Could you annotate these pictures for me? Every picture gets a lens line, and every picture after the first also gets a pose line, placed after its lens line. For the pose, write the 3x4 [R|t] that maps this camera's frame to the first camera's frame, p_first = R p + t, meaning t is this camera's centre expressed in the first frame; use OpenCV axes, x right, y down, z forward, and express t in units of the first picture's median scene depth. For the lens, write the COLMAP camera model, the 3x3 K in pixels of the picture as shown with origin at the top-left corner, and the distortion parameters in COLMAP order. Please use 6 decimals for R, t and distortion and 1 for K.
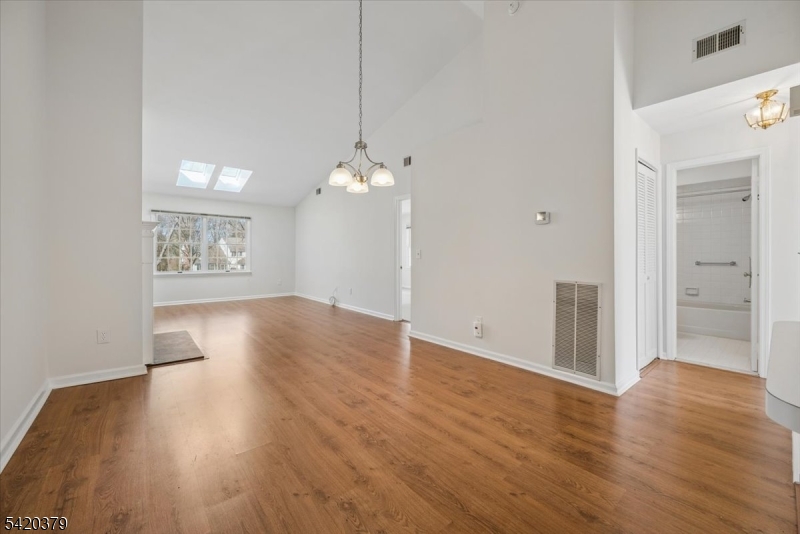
lens RADIAL K [[314.0, 0, 402.7], [0, 314.0, 255.7], [0, 0, 1]] dist [0.004245, -0.000190]
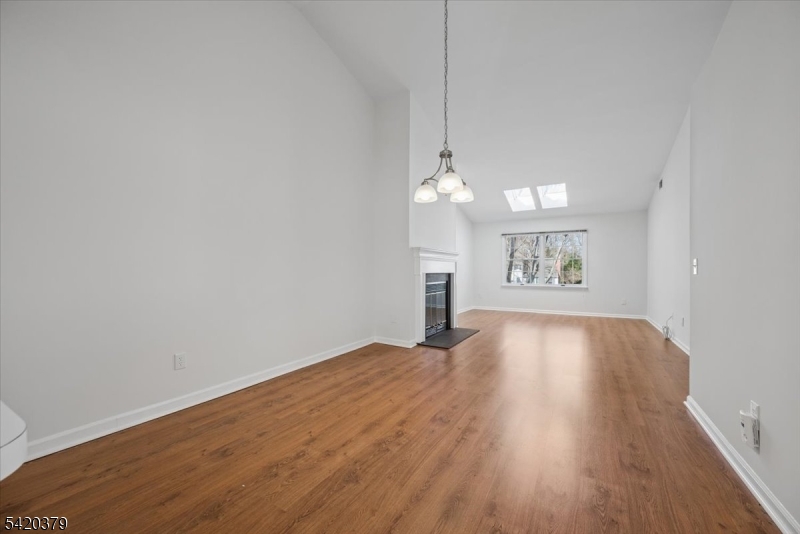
lens RADIAL K [[314.0, 0, 406.7], [0, 314.0, 272.8], [0, 0, 1]] dist [0.004245, -0.000190]
pose [[0.352625, 0.004267, -0.935755, 0.824438], [0.002534, 0.999982, 0.005514, 0.005199], [0.935761, -0.004315, 0.352608, 0.628396]]
